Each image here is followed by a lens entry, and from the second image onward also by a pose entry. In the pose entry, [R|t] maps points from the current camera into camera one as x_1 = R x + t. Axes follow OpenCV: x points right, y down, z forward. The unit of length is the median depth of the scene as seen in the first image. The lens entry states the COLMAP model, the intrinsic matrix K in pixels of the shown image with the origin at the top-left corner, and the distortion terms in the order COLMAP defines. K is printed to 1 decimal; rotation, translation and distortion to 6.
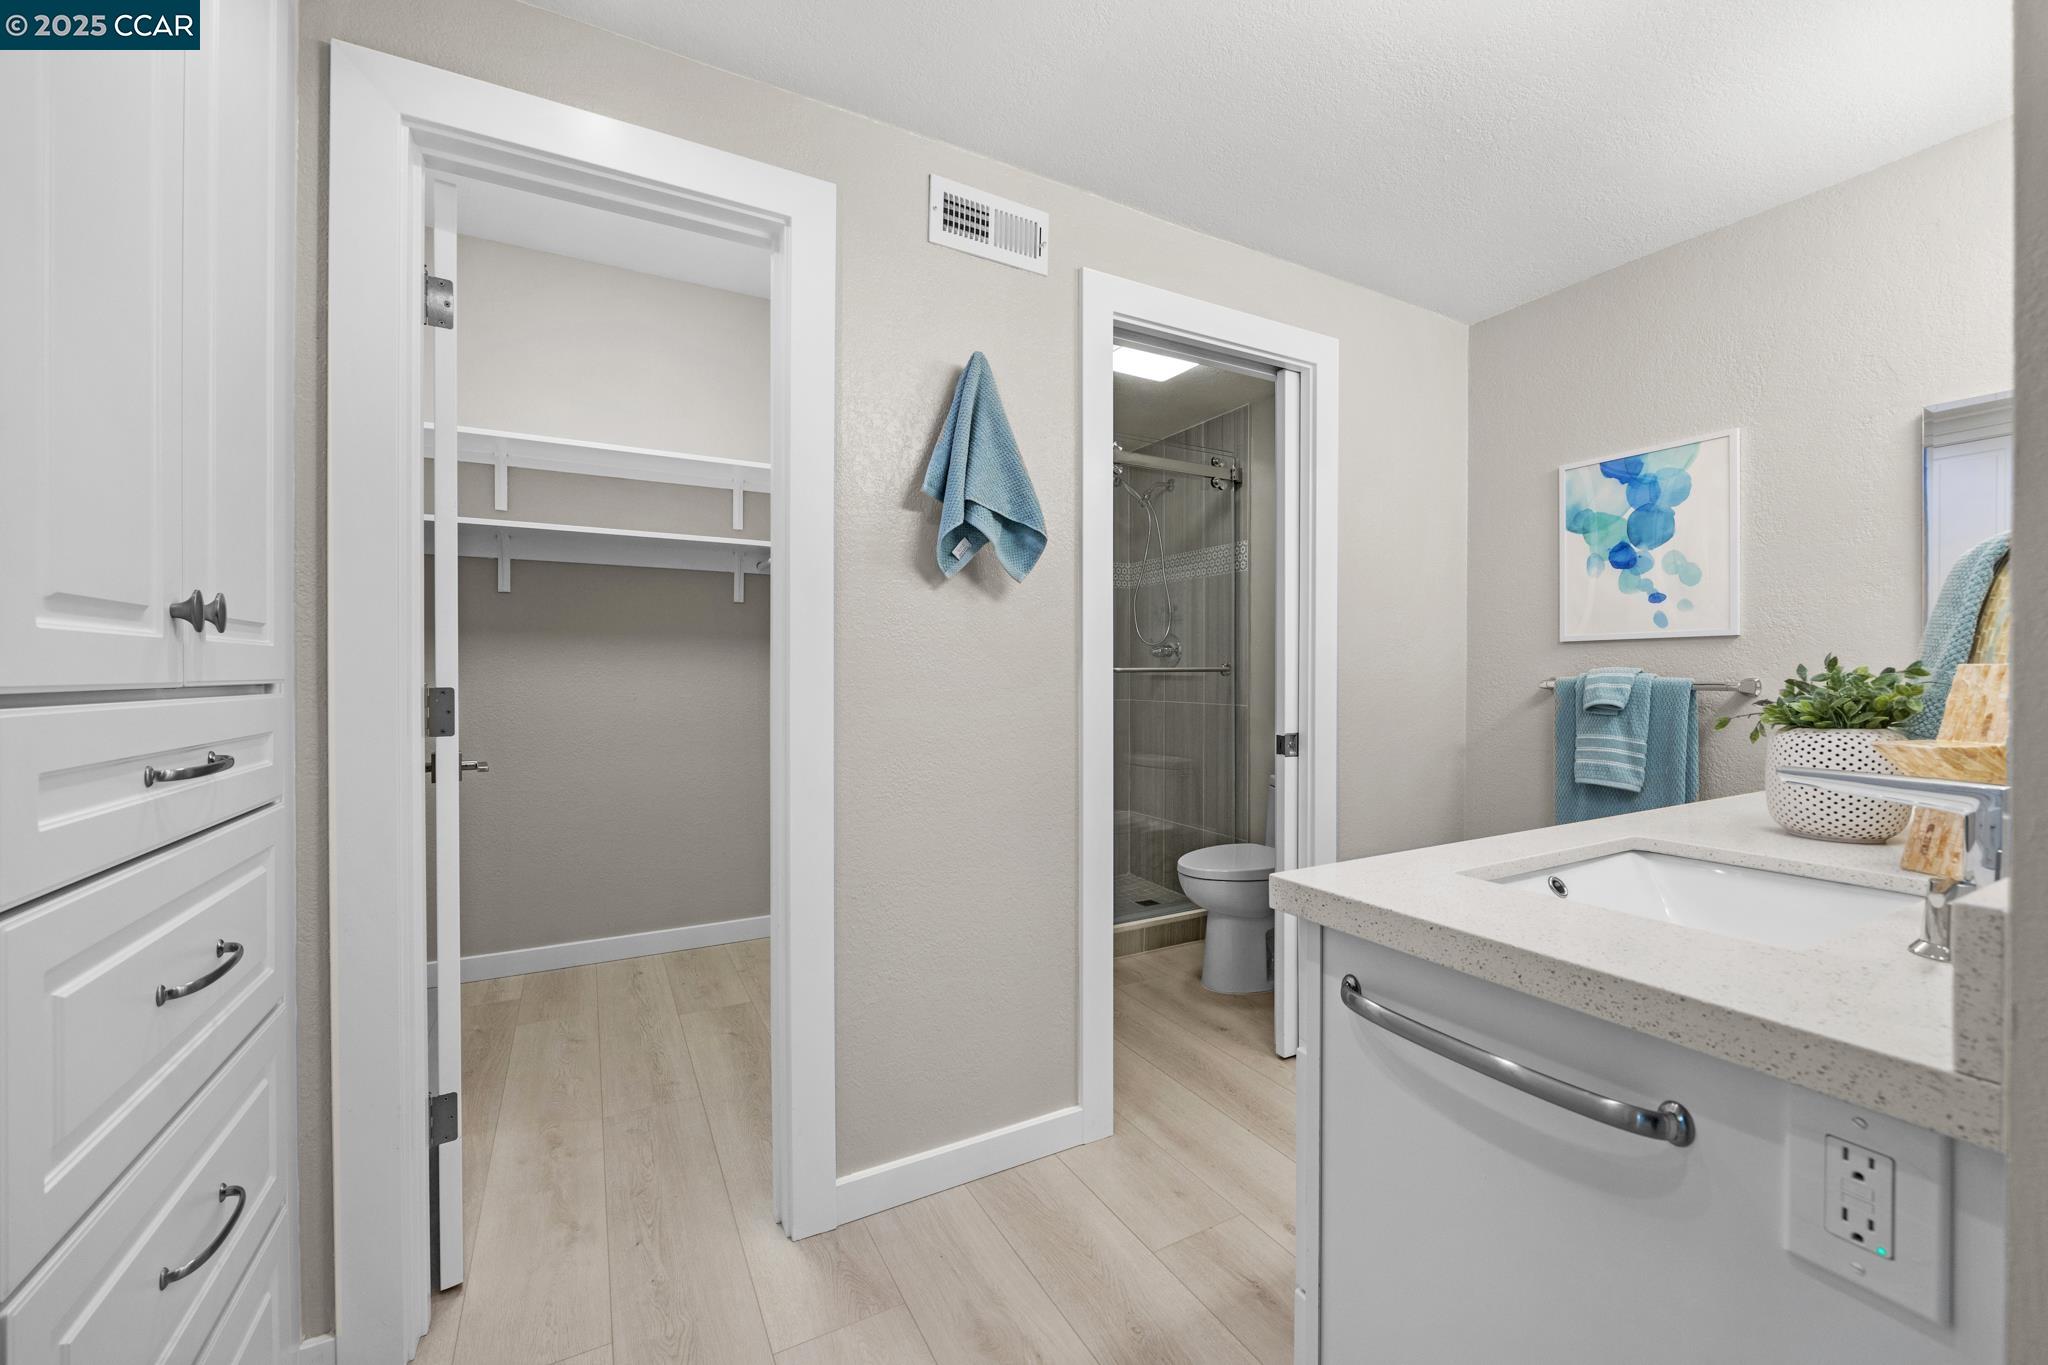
lens RADIAL K [[808.3, 0, 1017.3], [0, 808.3, 680.6], [0, 0, 1]] dist [0.001091, -0.000225]
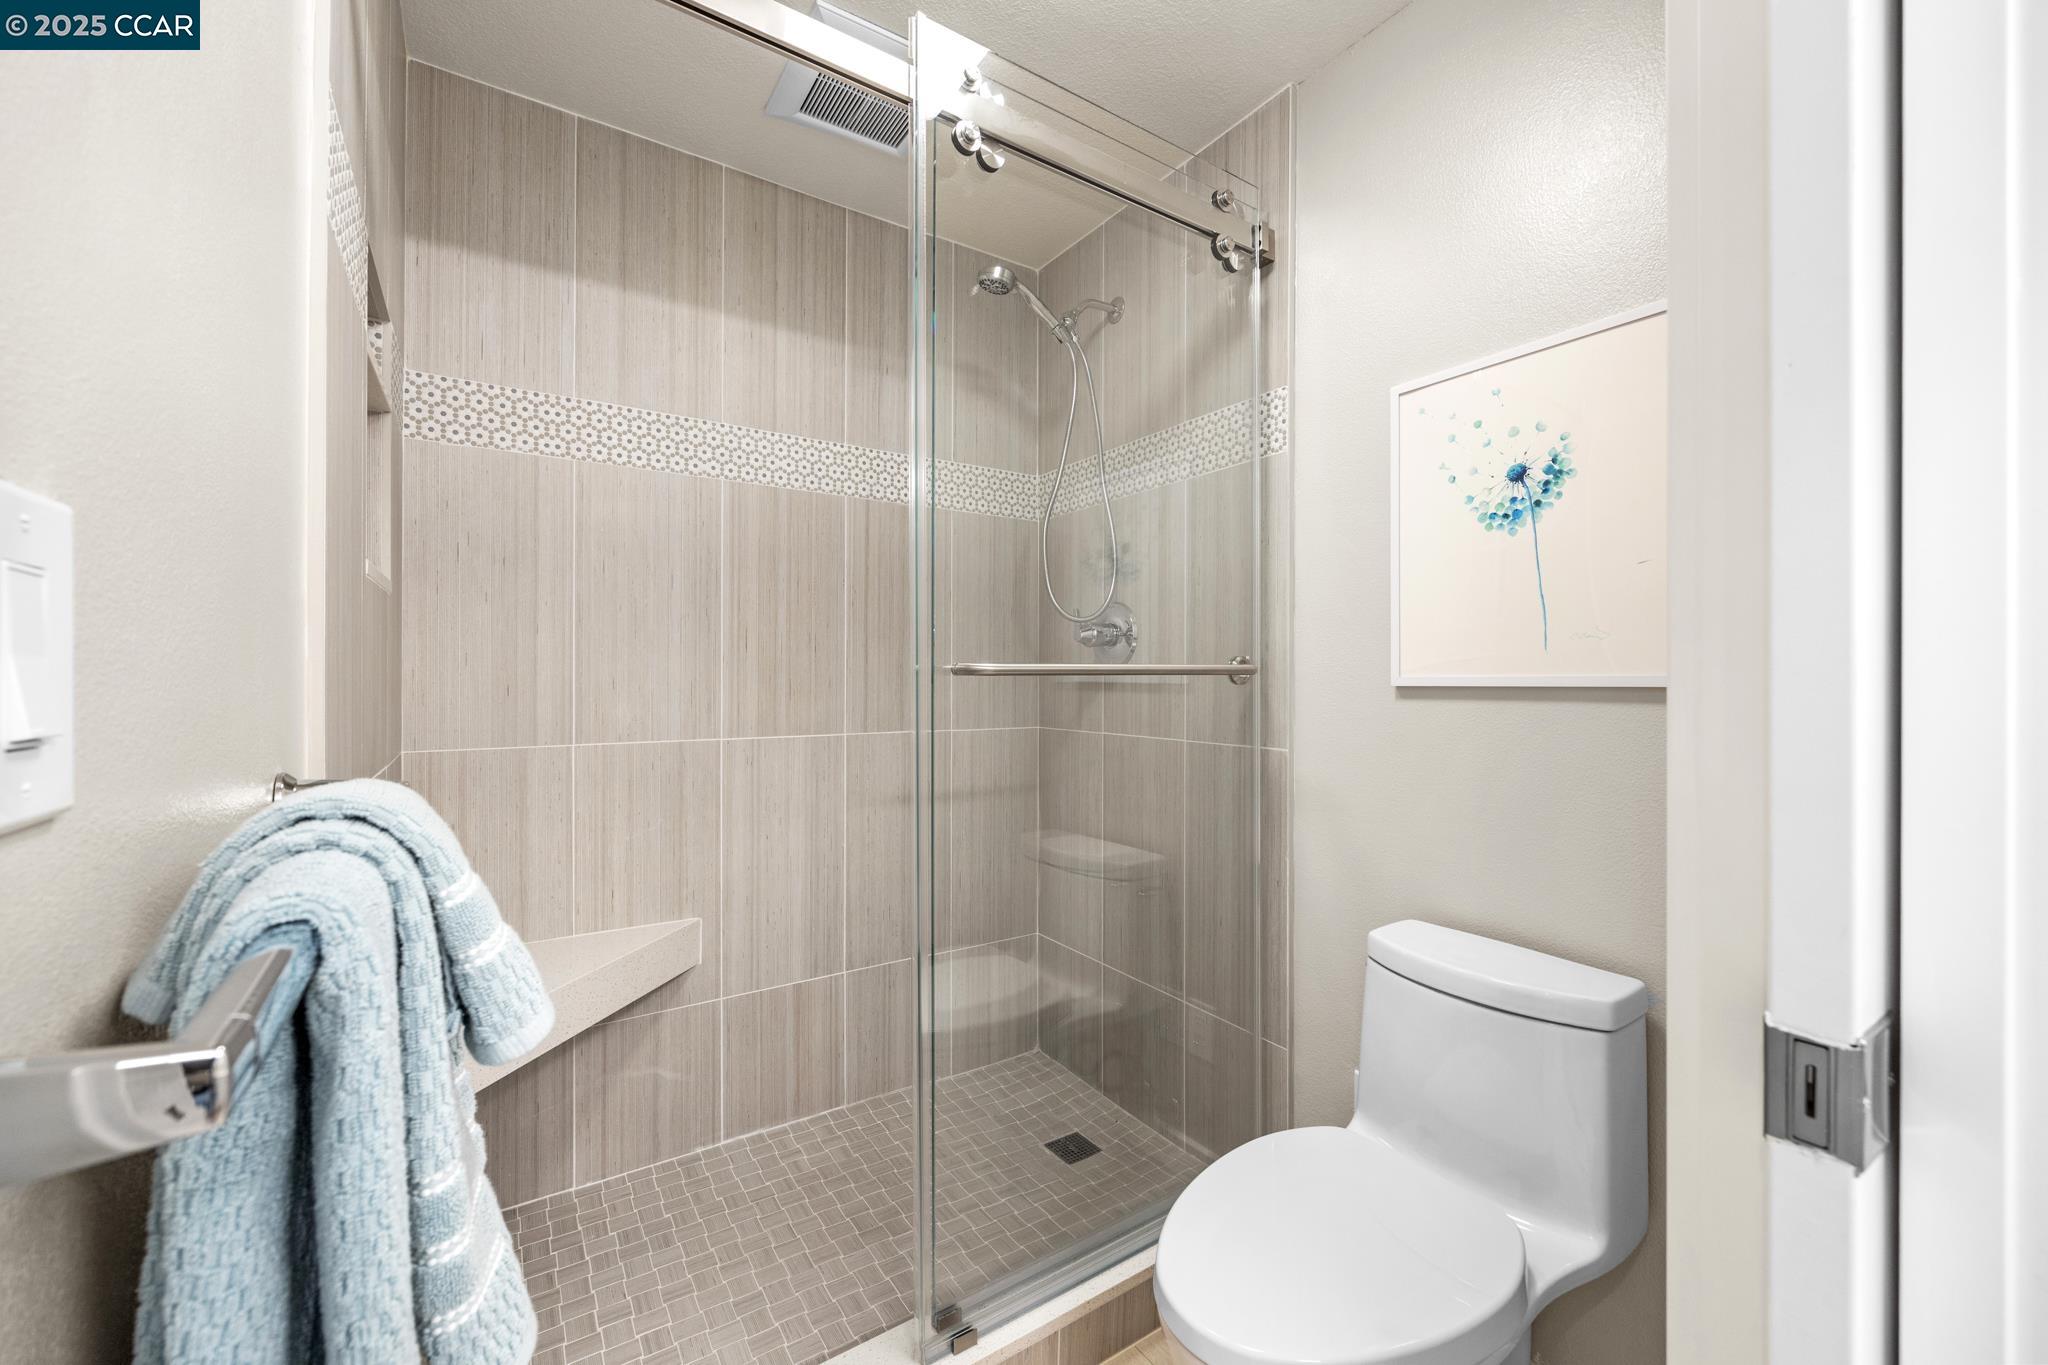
lens RADIAL K [[808.3, 0, 1020.1], [0, 808.3, 679.8], [0, 0, 1]] dist [0.001091, -0.000225]
pose [[0.995823, 0.002457, 0.091273, 0.090609], [-0.002059, 0.999988, -0.004458, -0.005851], [-0.091283, 0.004252, 0.995816, 0.541461]]
